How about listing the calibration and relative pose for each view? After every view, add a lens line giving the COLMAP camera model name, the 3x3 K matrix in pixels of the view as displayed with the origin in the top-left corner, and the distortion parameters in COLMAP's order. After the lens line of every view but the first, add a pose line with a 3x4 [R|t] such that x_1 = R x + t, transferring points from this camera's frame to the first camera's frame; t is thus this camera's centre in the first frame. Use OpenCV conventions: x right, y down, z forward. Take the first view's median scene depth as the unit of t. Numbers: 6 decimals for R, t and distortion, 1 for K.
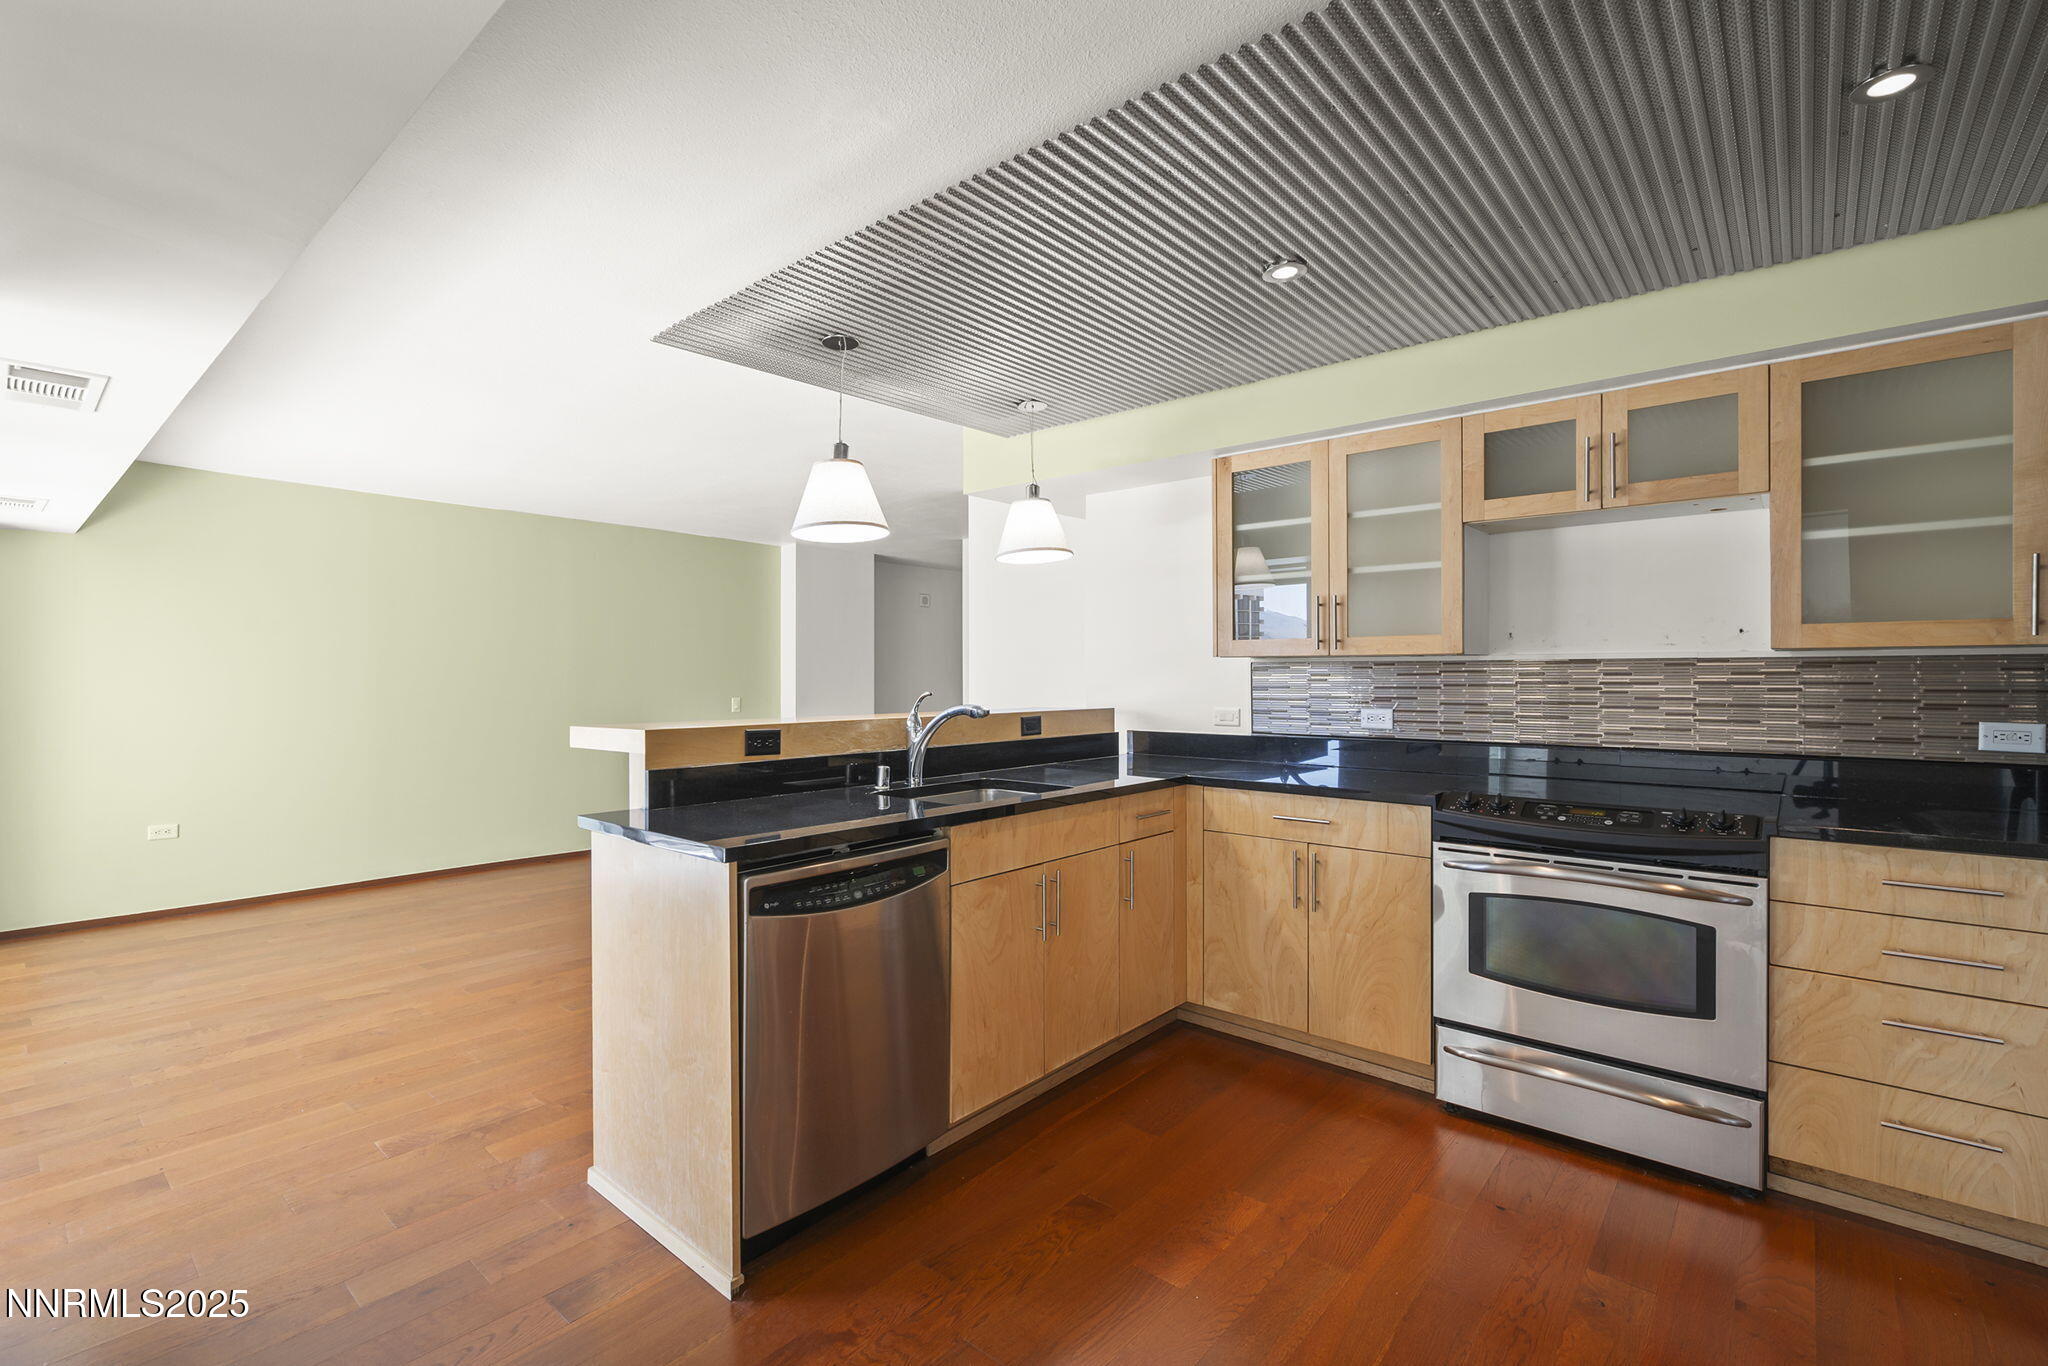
lens RADIAL K [[923.7, 0, 1023.5], [0, 923.7, 676.2], [0, 0, 1]] dist [-0.002813, 0.000241]
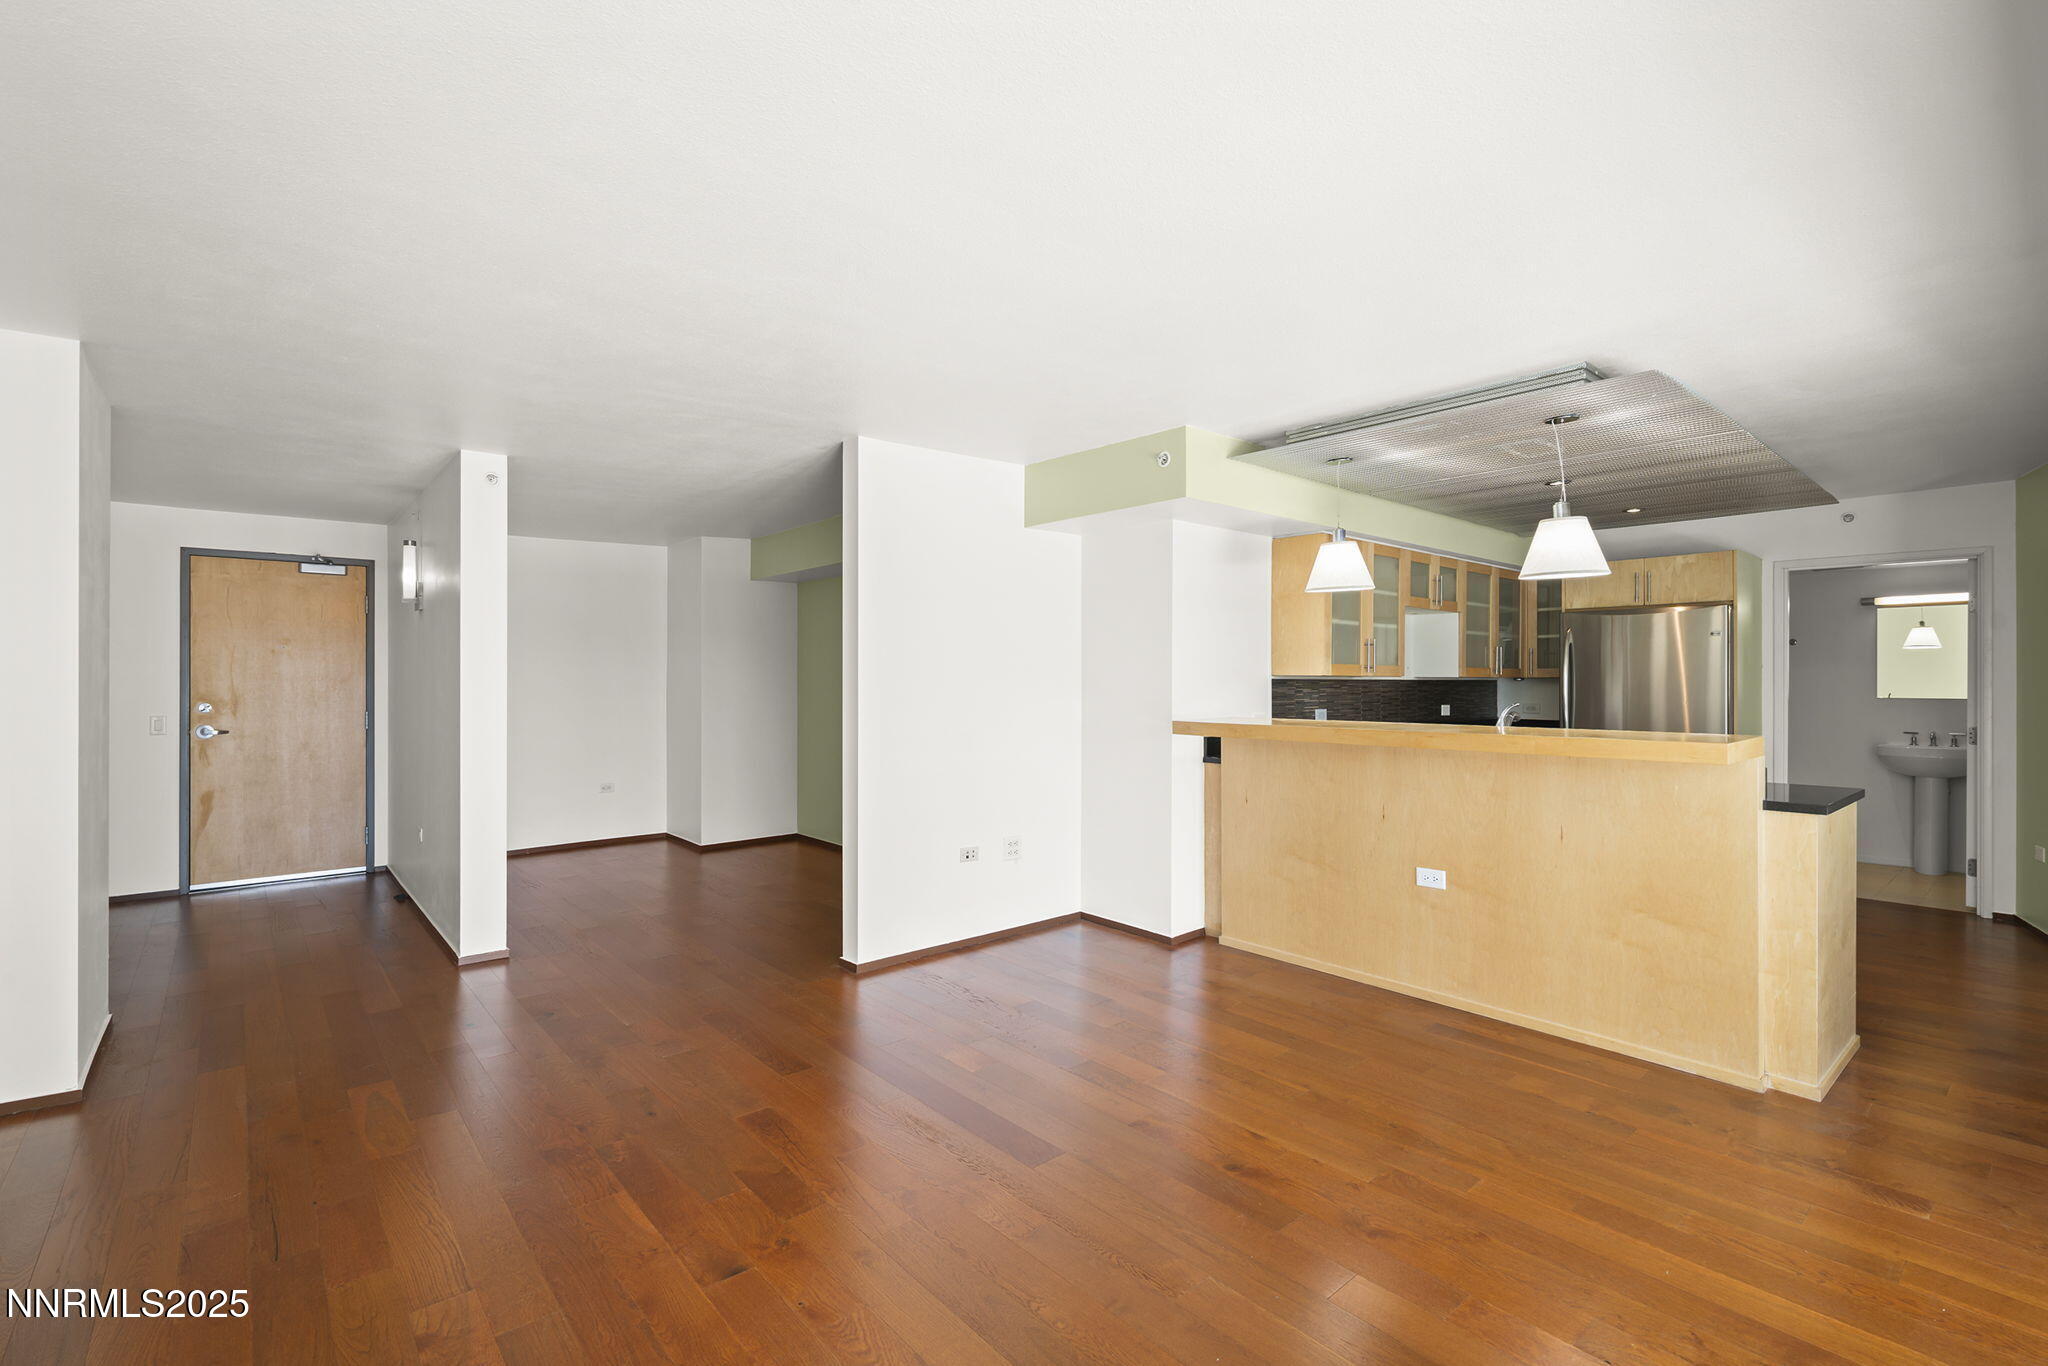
lens RADIAL K [[930.1, 0, 1024.0], [0, 930.1, 683.0], [0, 0, 1]] dist [-0.066068, 0.041228]
pose [[0.150327, -0.000294, 0.988636, -1.435139], [-0.000531, 1.000000, 0.000378, -0.011172], [-0.988636, -0.000581, 0.150327, 1.455857]]
